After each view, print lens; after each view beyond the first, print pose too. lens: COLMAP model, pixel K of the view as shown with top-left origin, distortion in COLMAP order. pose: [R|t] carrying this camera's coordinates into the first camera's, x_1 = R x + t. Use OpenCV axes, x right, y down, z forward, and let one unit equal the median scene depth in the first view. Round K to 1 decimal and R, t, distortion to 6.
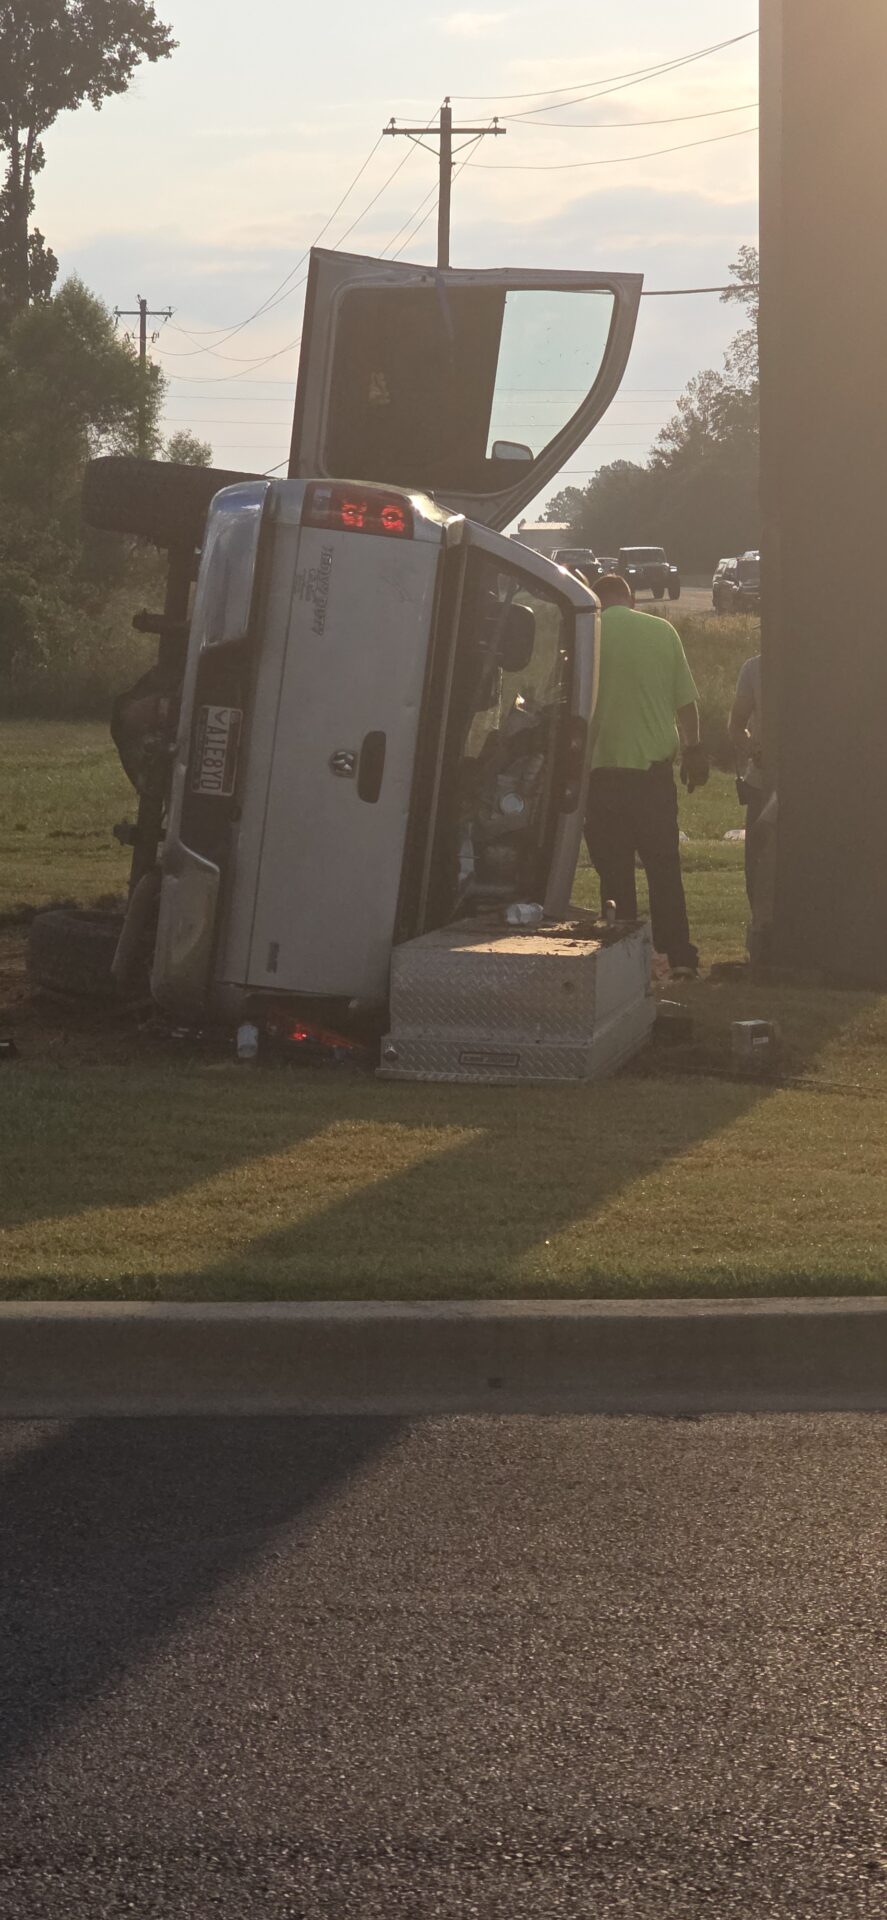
lens RADIAL K [[4105.9, 0, 516.0], [0, 4105.9, 867.7], [0, 0, 1]] dist [-0.071521, 0.000000]
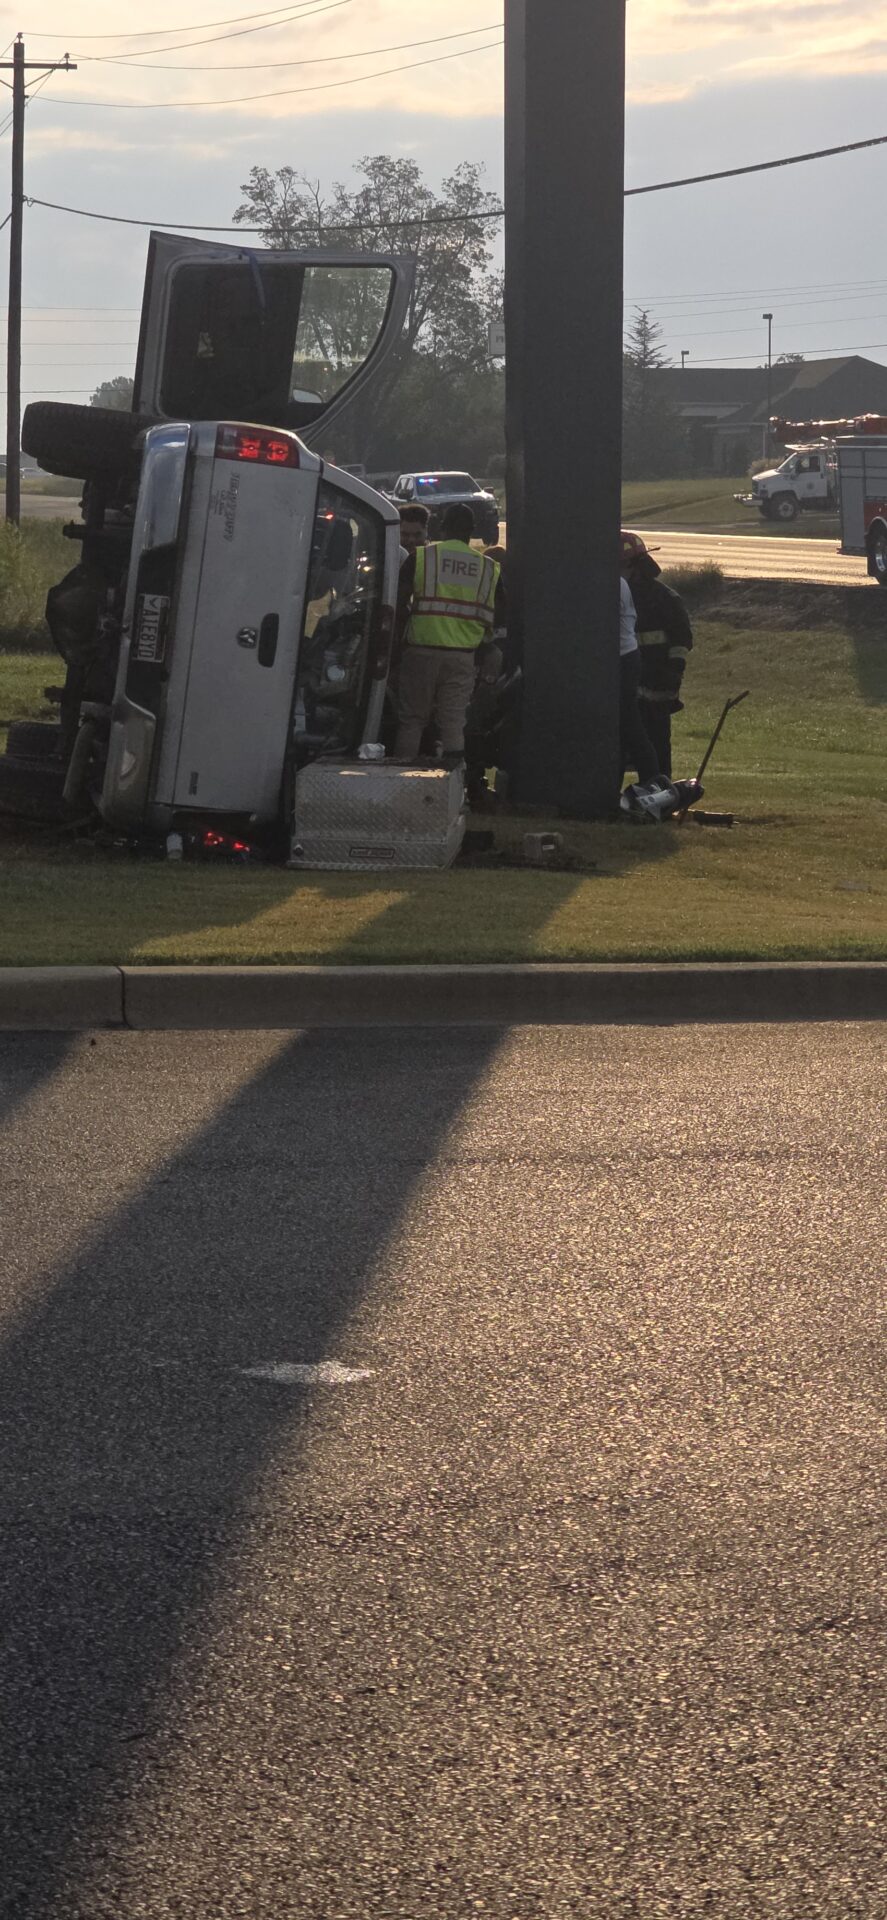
lens RADIAL K [[4105.9, 0, 436.4], [0, 4105.9, 958.8], [0, 0, 1]] dist [-0.071521, 0.000000]
pose [[0.994613, -0.005446, 0.103517, -0.118507], [0.001084, 0.999111, 0.042141, 0.022497], [-0.103655, -0.041802, 0.993735, -0.327996]]
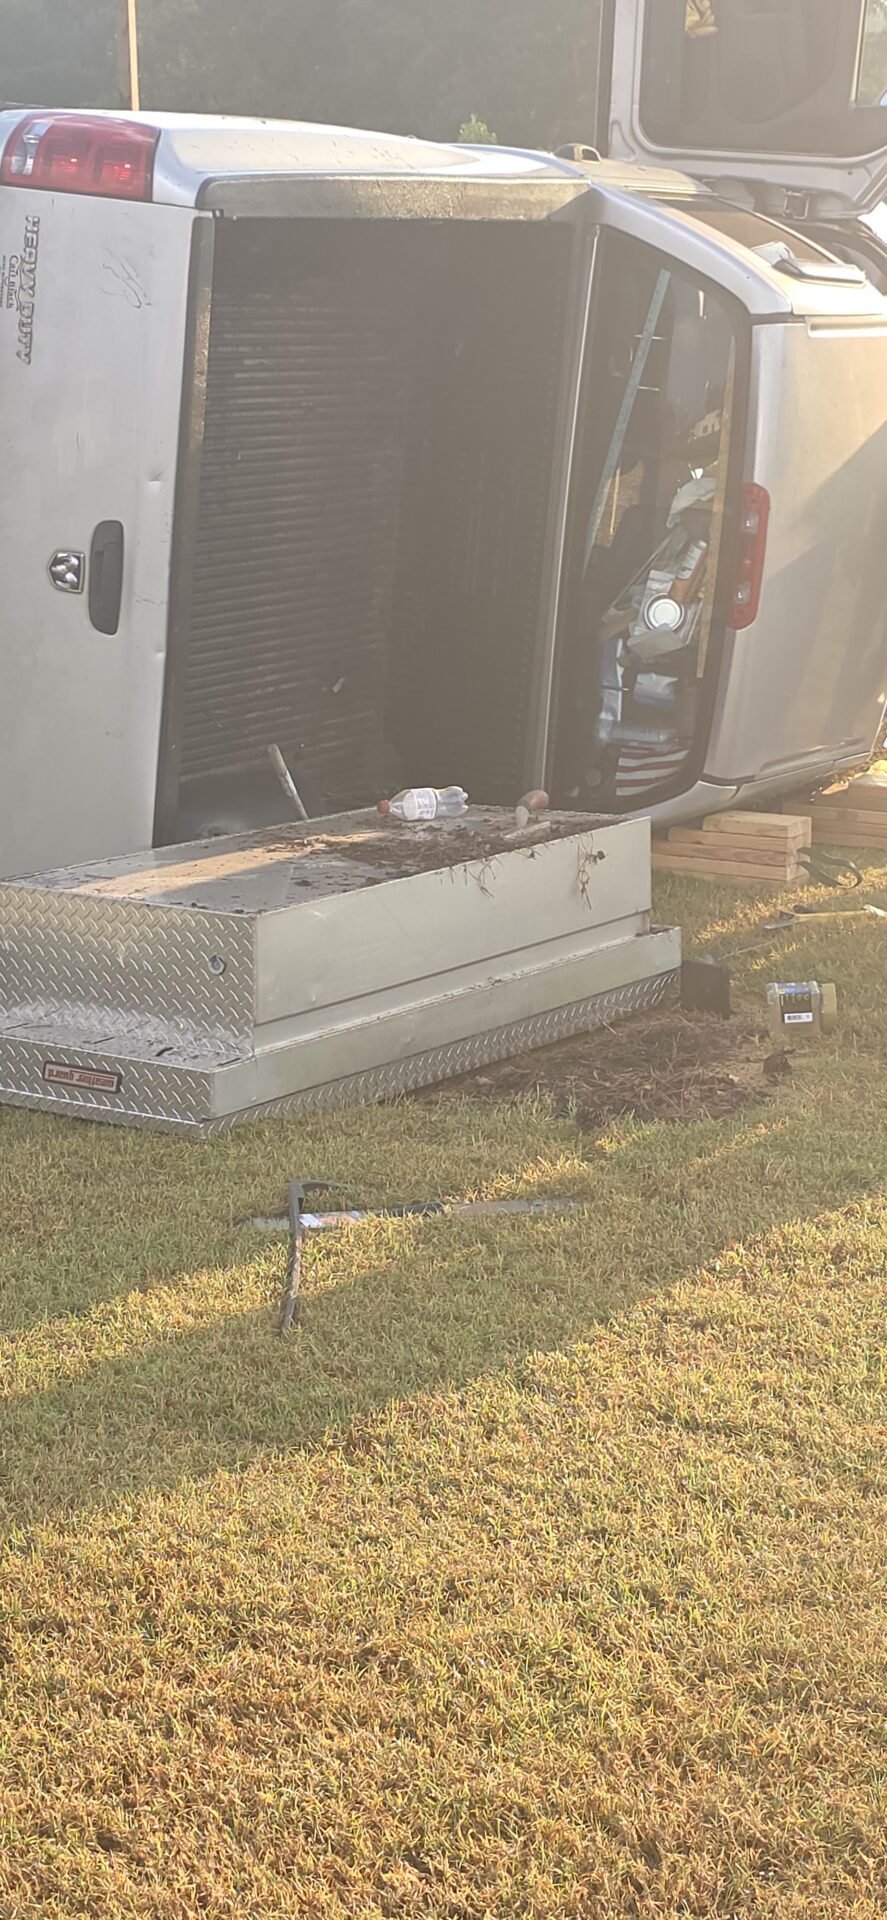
lens RADIAL K [[3193.8, 0, 437.0], [0, 3193.8, 969.5], [0, 0, 1]] dist [0.117948, 0.000000]
pose [[0.903645, 0.064587, -0.423384, 0.221680], [-0.010579, 0.991628, 0.128695, -0.028456], [0.428151, -0.111815, 0.896763, 0.570840]]
